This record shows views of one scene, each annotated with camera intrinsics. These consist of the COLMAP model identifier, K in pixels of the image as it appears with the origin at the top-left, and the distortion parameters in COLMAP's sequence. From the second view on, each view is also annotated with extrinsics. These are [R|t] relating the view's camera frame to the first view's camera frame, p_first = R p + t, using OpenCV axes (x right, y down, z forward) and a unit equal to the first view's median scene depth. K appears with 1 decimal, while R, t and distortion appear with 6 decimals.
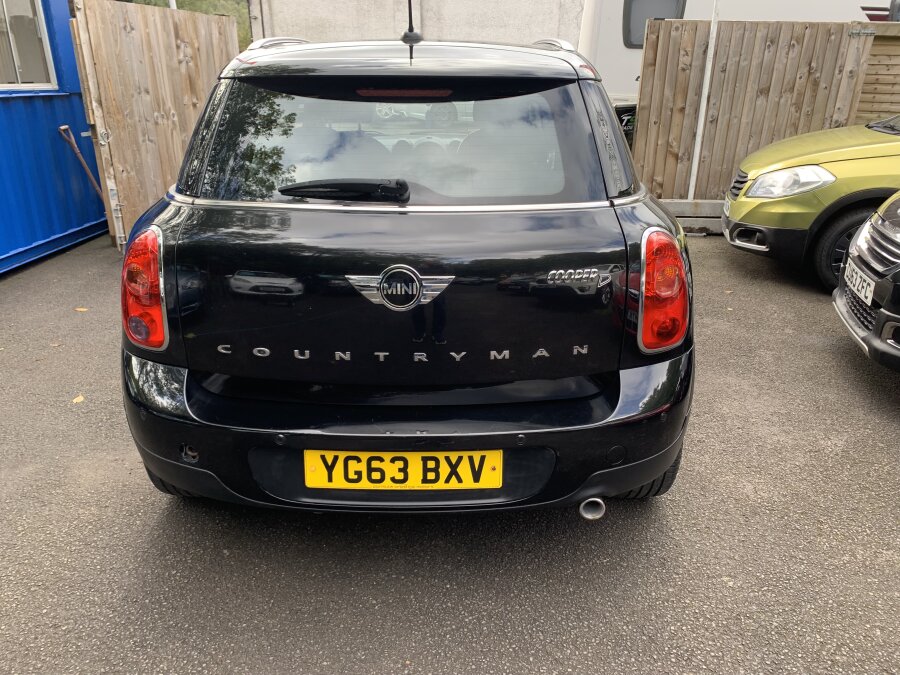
lens RADIAL K [[676.2, 0, 453.2], [0, 676.2, 336.3], [0, 0, 1]] dist [0.043749, -0.033883]
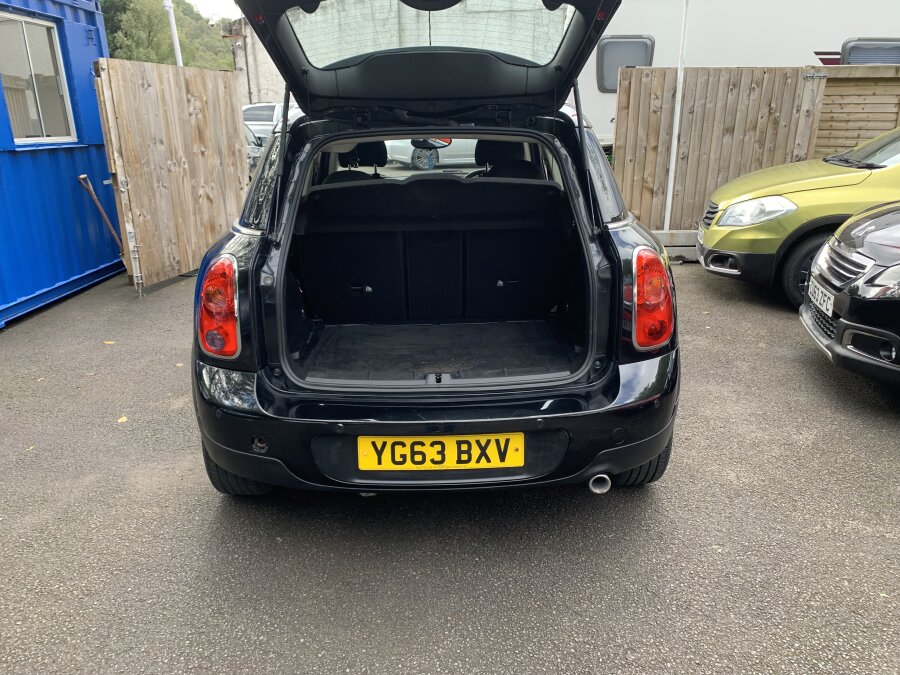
lens RADIAL K [[676.2, 0, 446.2], [0, 676.2, 335.9], [0, 0, 1]] dist [0.043749, -0.033883]
pose [[0.999507, -0.025309, 0.018594, -0.060835], [0.026319, 0.998069, -0.056256, 0.044518], [-0.017135, 0.056718, 0.998243, -0.146953]]
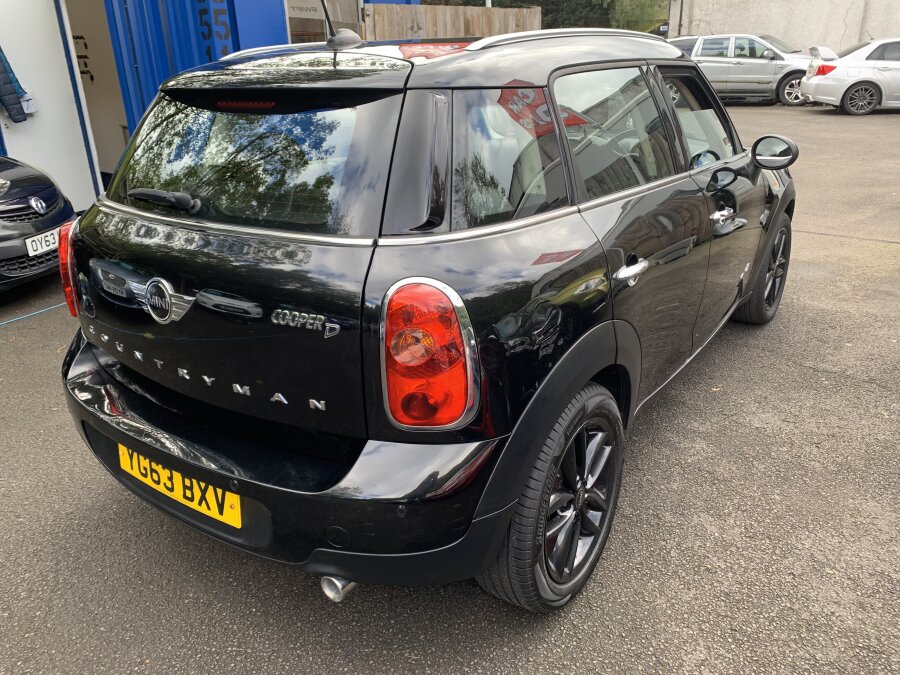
lens RADIAL K [[676.2, 0, 463.3], [0, 676.2, 331.5], [0, 0, 1]] dist [0.043749, -0.033883]
pose [[0.825506, 0.184282, -0.533461, 0.583379], [-0.174881, 0.982192, 0.068674, -0.121856], [0.536616, 0.036601, 0.843032, 0.276134]]
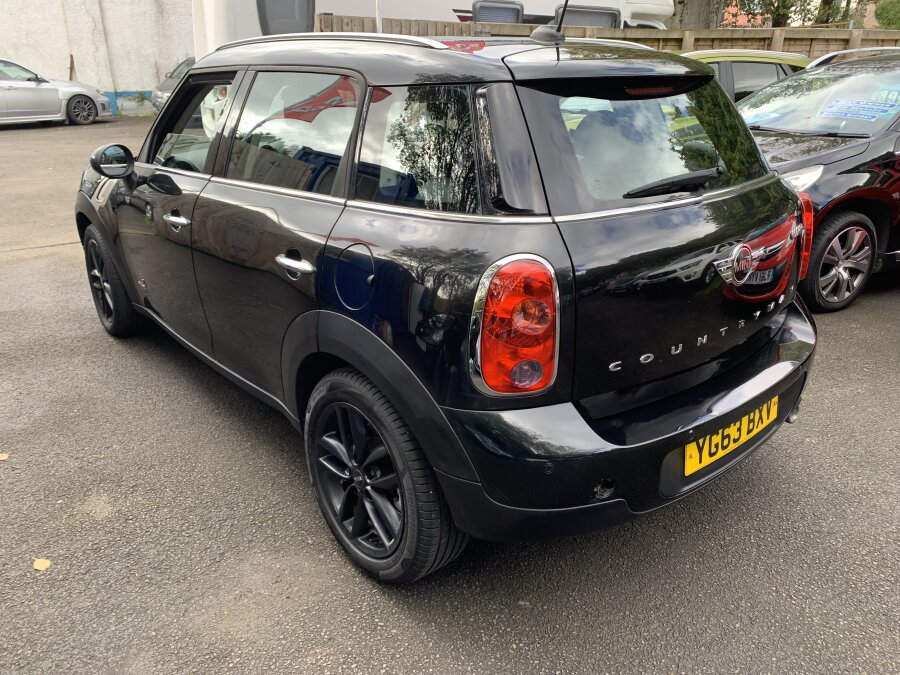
lens RADIAL K [[676.2, 0, 448.0], [0, 676.2, 337.2], [0, 0, 1]] dist [0.043749, -0.033883]
pose [[0.765056, -0.244824, 0.595610, -0.790099], [0.236350, 0.967116, 0.093942, -0.122089], [-0.599023, 0.068902, 0.797762, 0.287601]]
